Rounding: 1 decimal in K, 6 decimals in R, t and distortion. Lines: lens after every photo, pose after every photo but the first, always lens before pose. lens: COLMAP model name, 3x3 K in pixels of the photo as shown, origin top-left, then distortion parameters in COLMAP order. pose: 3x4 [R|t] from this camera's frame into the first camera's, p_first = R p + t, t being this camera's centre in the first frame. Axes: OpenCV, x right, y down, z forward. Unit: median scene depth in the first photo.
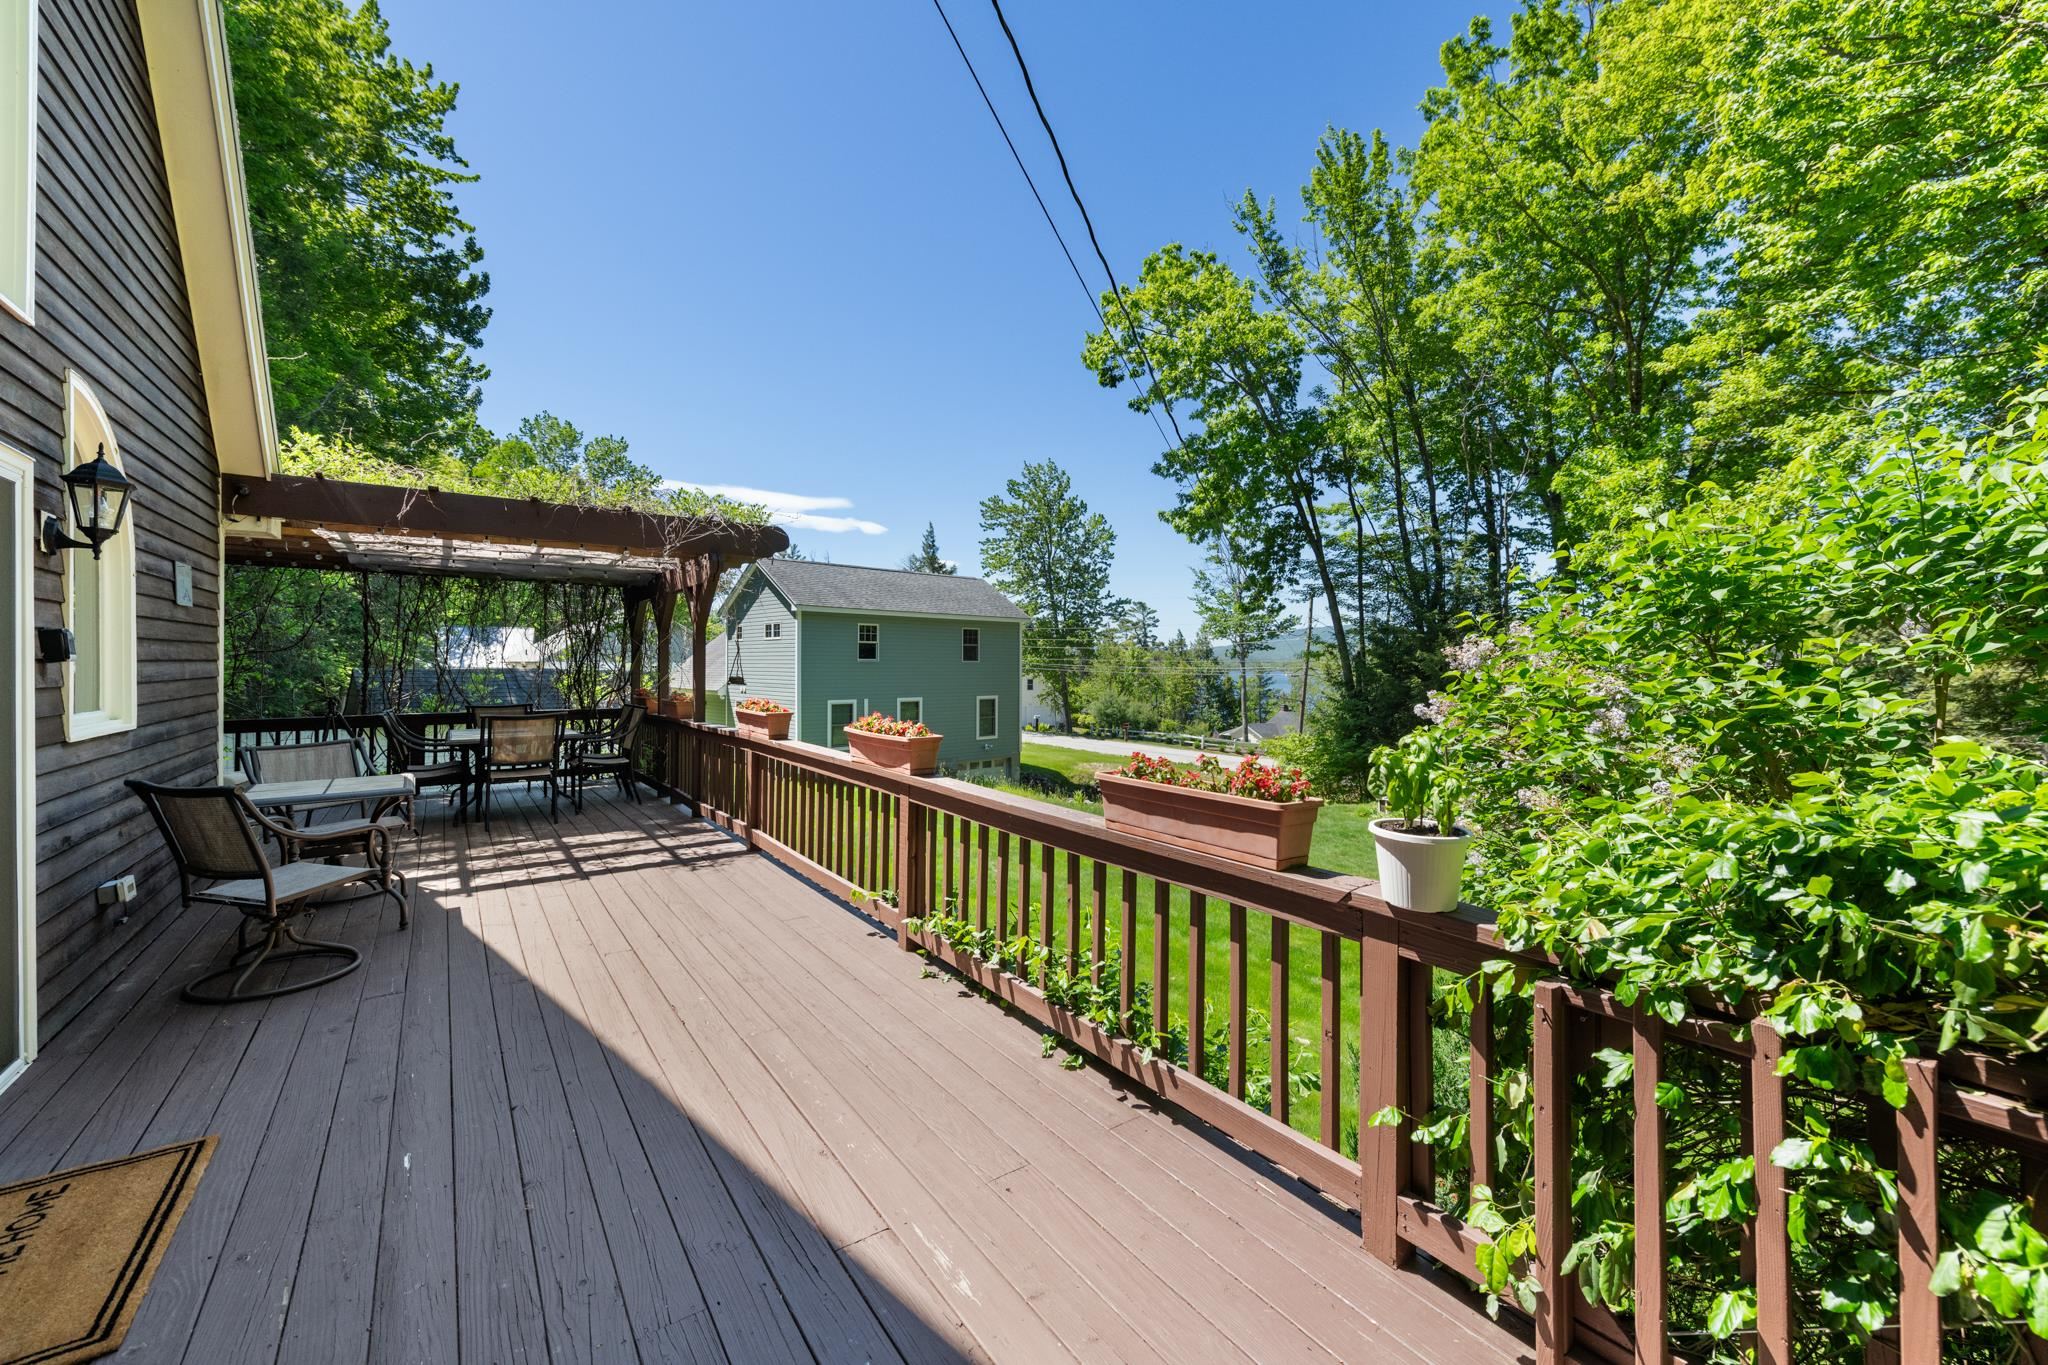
lens RADIAL K [[810.4, 0, 1032.6], [0, 810.4, 678.0], [0, 0, 1]] dist [0.009254, -0.000554]
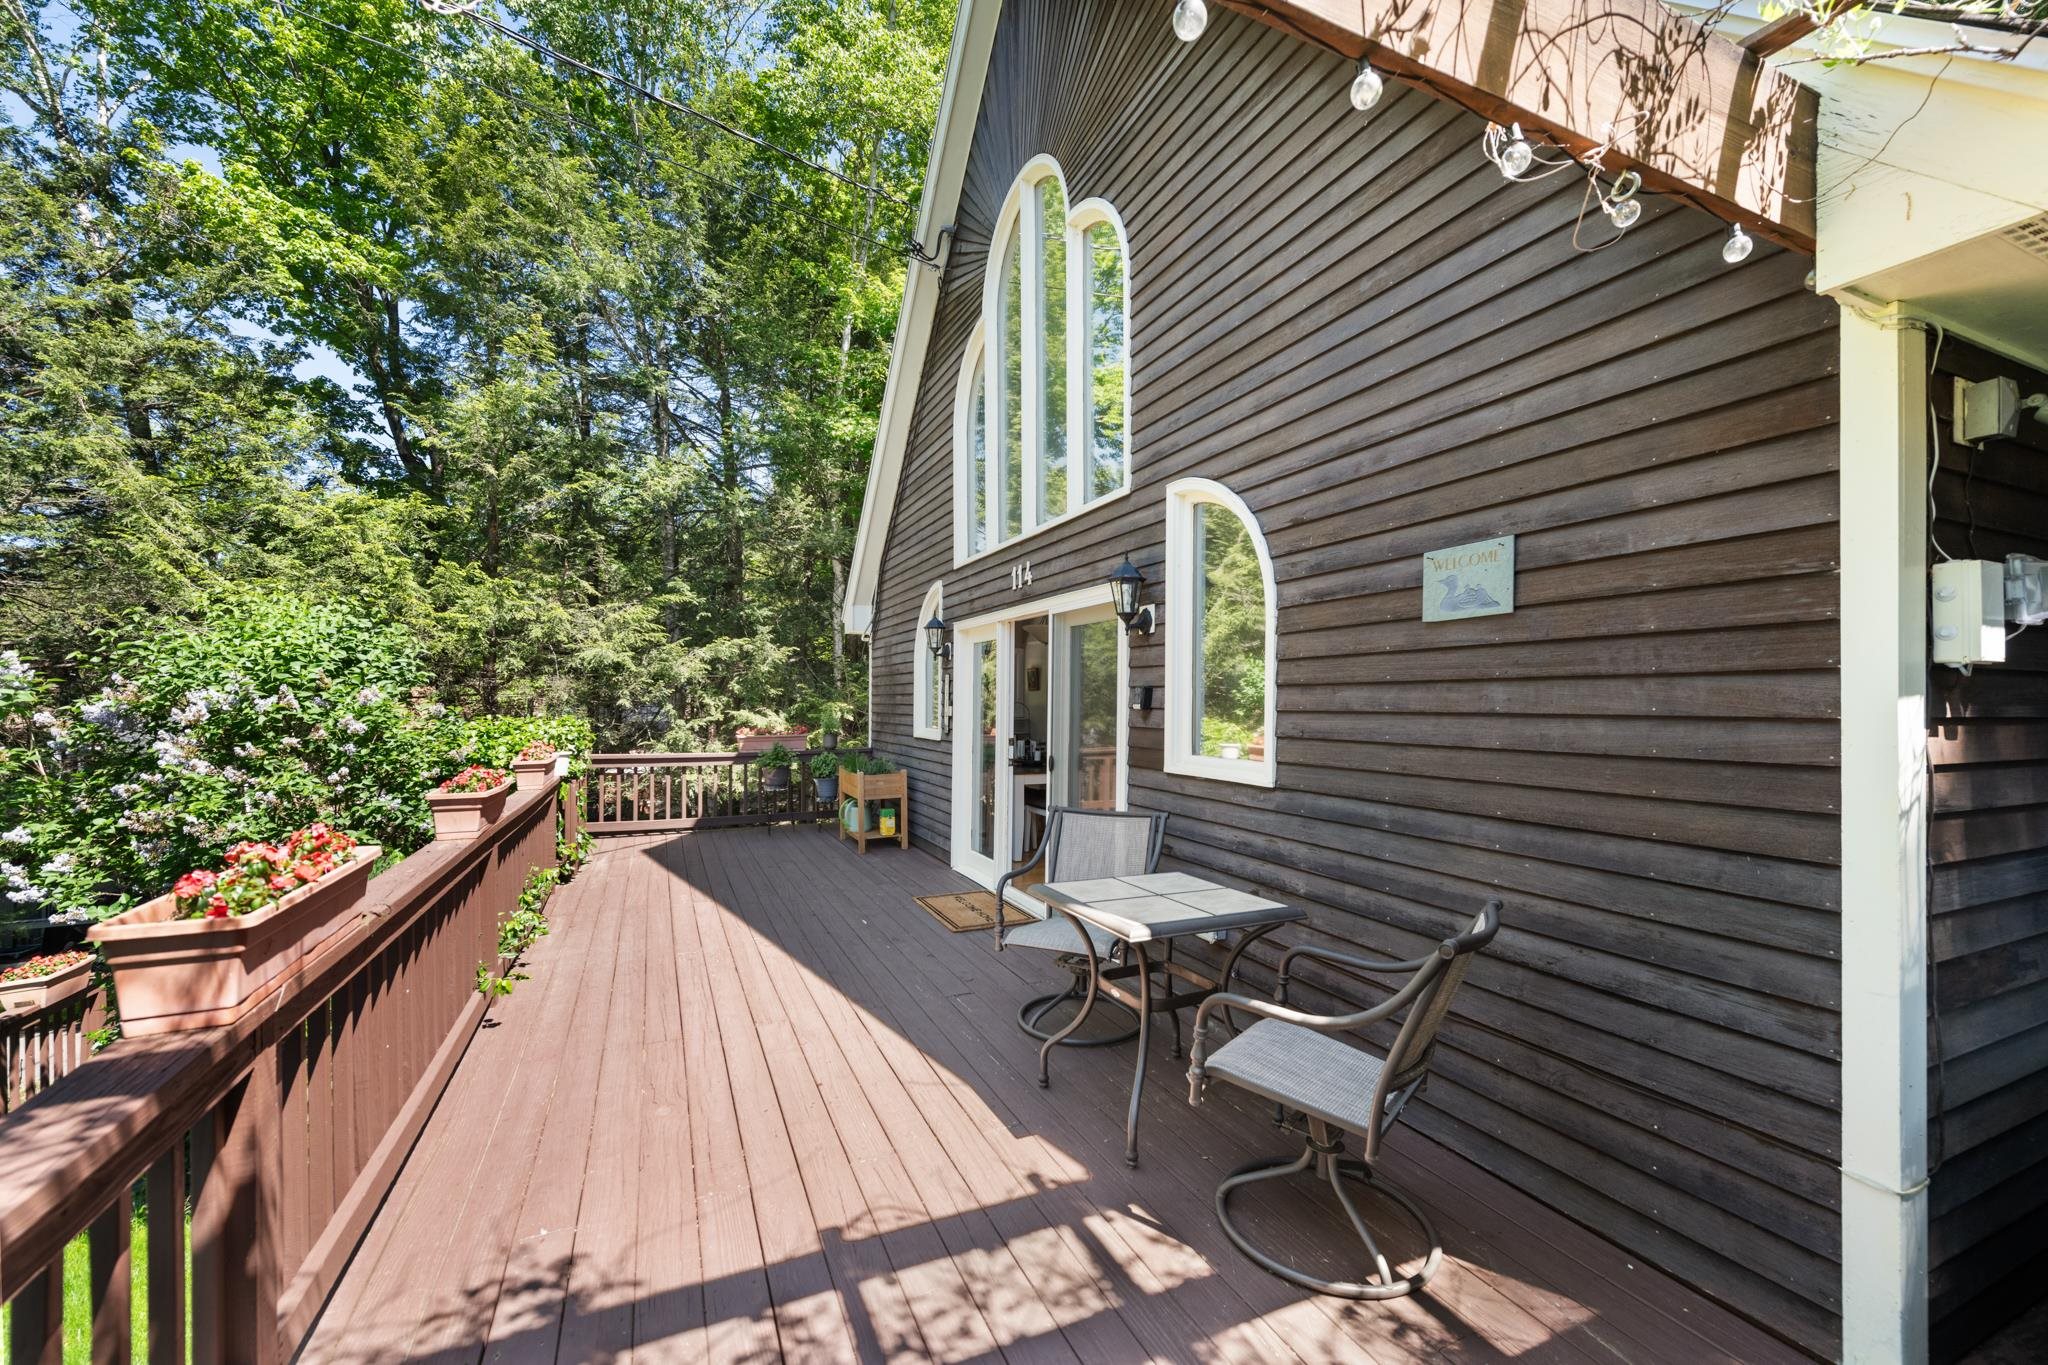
lens RADIAL K [[810.4, 0, 1013.3], [0, 810.4, 697.9], [0, 0, 1]] dist [0.009254, -0.000554]
pose [[-0.977554, -0.001915, 0.210678, -1.102101], [0.001561, 0.999865, 0.016334, -0.049613], [-0.210680, 0.016296, -0.977419, 2.075150]]
